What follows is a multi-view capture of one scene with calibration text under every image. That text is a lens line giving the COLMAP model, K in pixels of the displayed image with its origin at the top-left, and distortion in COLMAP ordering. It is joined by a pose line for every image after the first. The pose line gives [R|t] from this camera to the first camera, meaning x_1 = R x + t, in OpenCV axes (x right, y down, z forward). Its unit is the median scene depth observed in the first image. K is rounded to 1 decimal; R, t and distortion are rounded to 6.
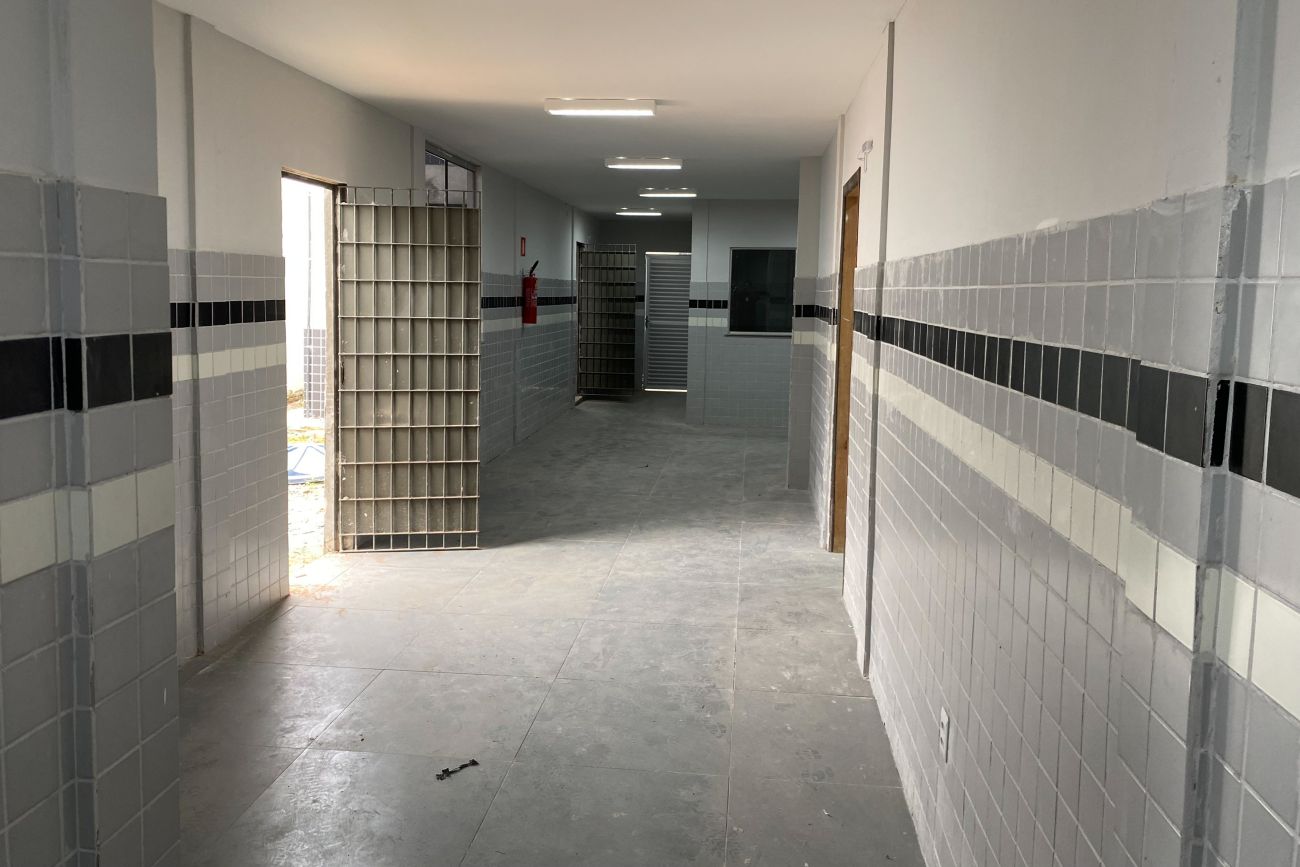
lens RADIAL K [[999.6, 0, 659.2], [0, 999.6, 379.6], [0, 0, 1]] dist [0.013712, -0.011550]
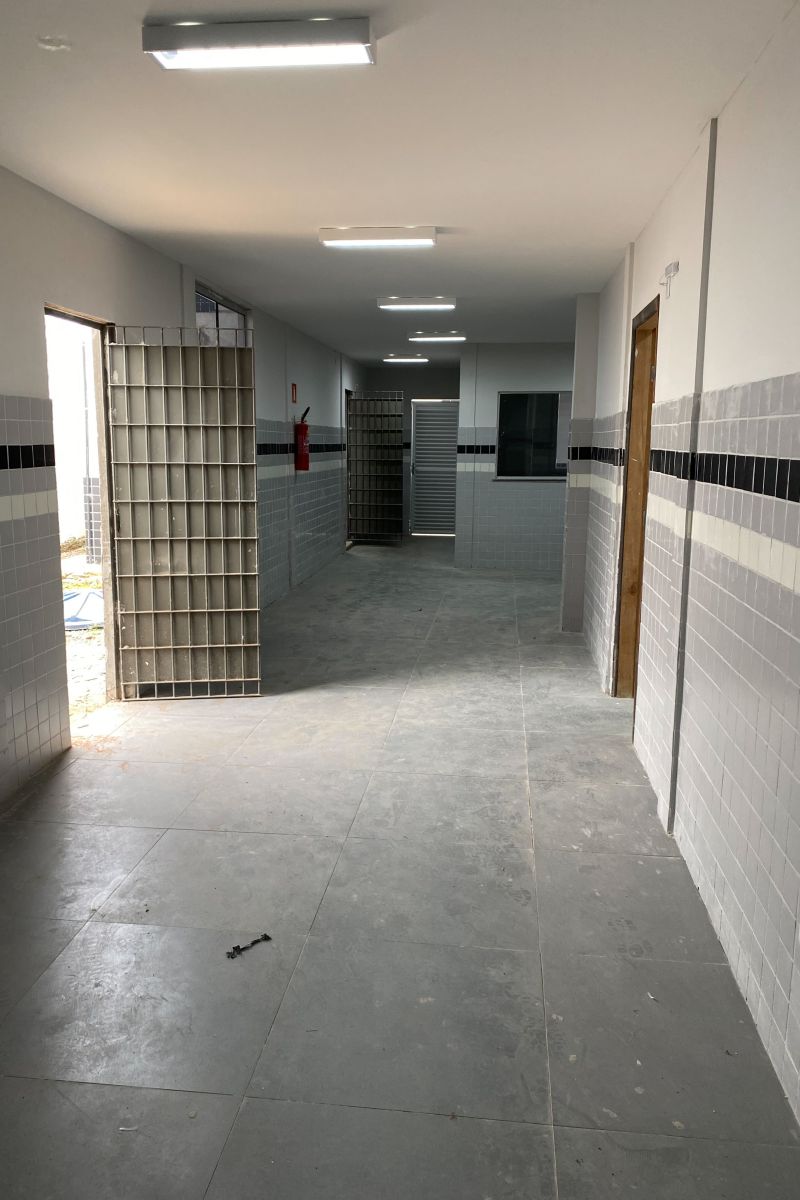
lens RADIAL K [[922.7, 0, 404.6], [0, 922.7, 602.9], [0, 0, 1]] dist [0.013712, -0.011550]
pose [[0.999852, -0.008628, -0.014851, -0.028415], [0.009865, 0.996303, 0.085340, -0.001237], [0.014060, -0.085474, 0.996241, 0.118592]]
